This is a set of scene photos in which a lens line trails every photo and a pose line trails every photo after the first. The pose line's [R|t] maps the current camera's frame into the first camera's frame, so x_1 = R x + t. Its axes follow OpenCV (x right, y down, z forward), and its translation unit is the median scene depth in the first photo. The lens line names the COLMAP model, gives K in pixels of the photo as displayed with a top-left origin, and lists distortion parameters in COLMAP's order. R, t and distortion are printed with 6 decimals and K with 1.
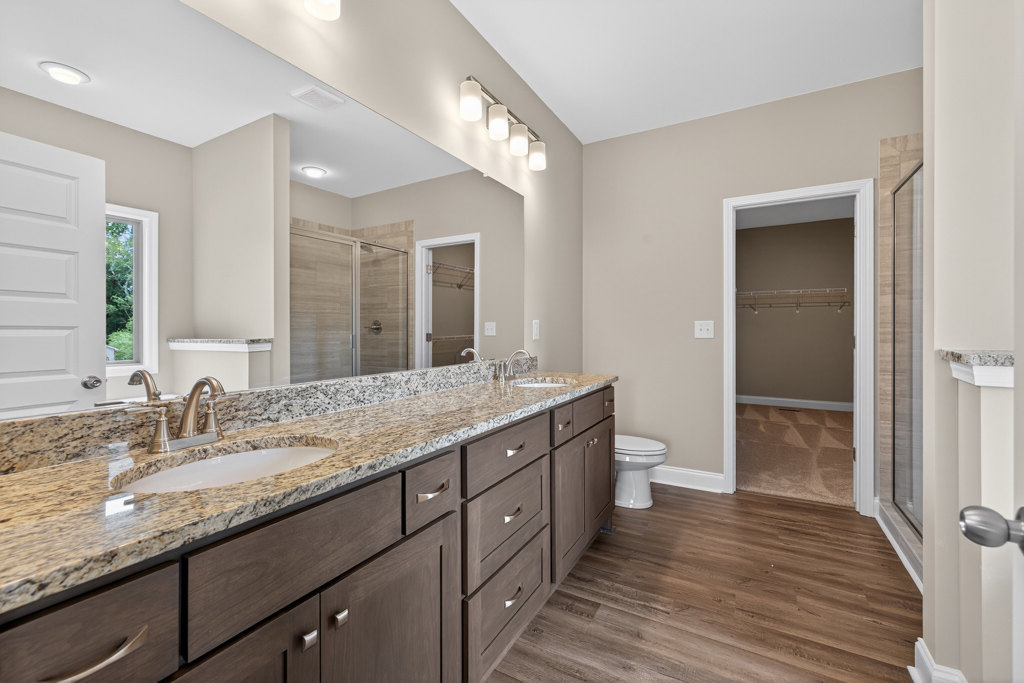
lens RADIAL K [[425.8, 0, 517.3], [0, 425.8, 332.6], [0, 0, 1]] dist [0.006721, -0.000635]
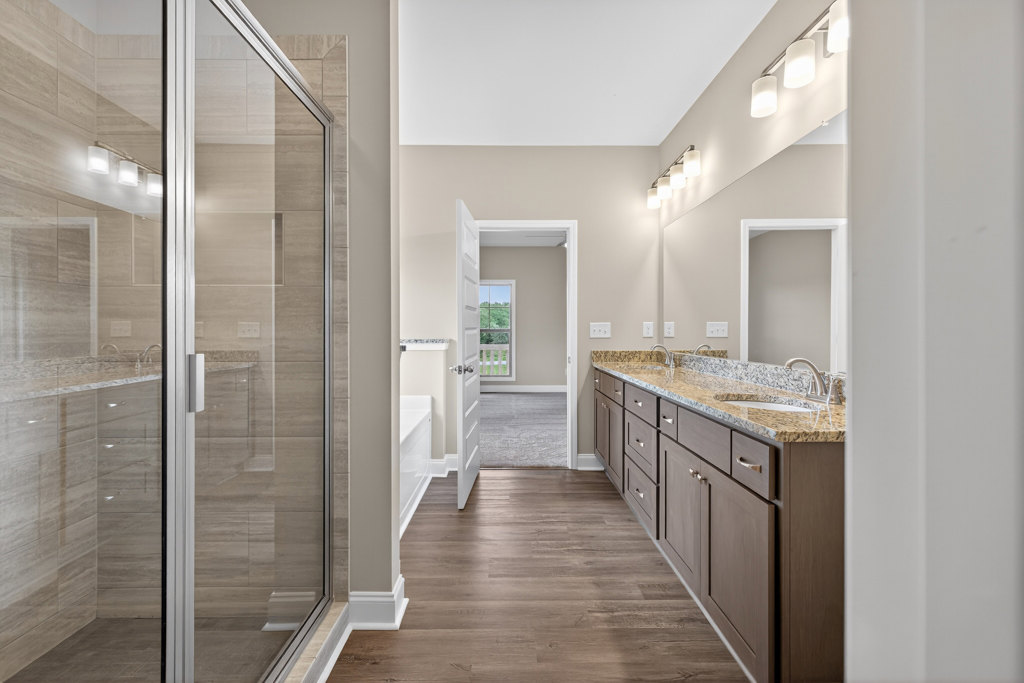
lens RADIAL K [[425.8, 0, 512.1], [0, 425.8, 331.3], [0, 0, 1]] dist [0.006721, -0.000635]
pose [[-0.864013, 0.008629, -0.503395, 0.879632], [0.004957, 0.999950, 0.008633, -0.014430], [0.503444, 0.004964, -0.864013, 1.543514]]
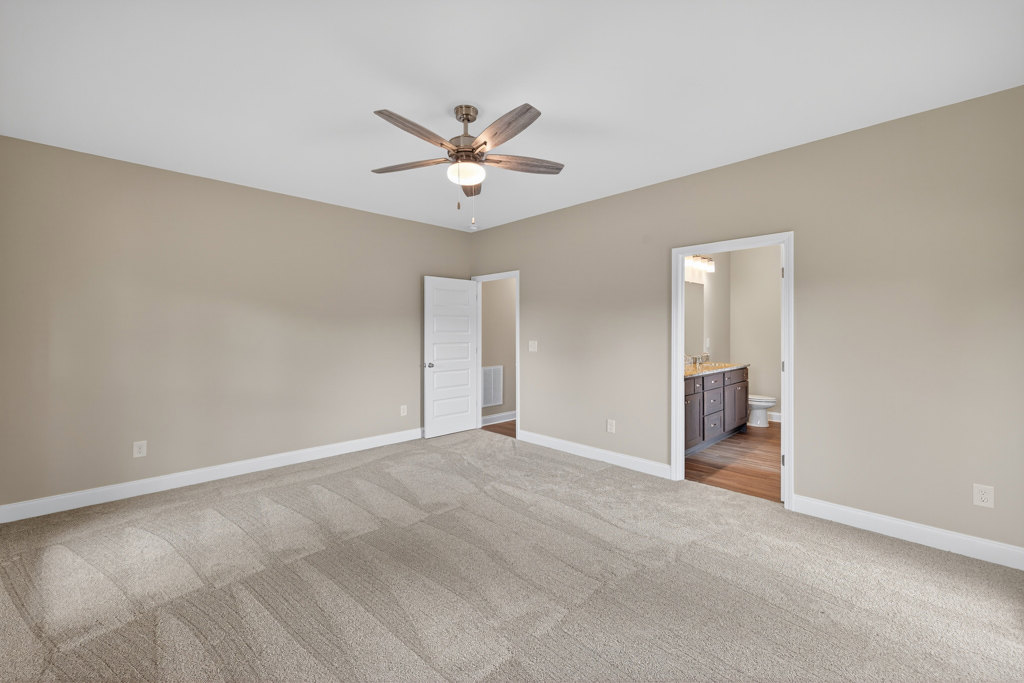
lens RADIAL K [[425.8, 0, 512.1], [0, 425.8, 340.3], [0, 0, 1]] dist [0.006721, -0.000635]
pose [[0.958792, -0.007860, -0.284001, -0.451037], [0.011661, 0.999864, 0.011694, -0.085897], [0.283870, -0.014523, 0.958753, -2.091901]]
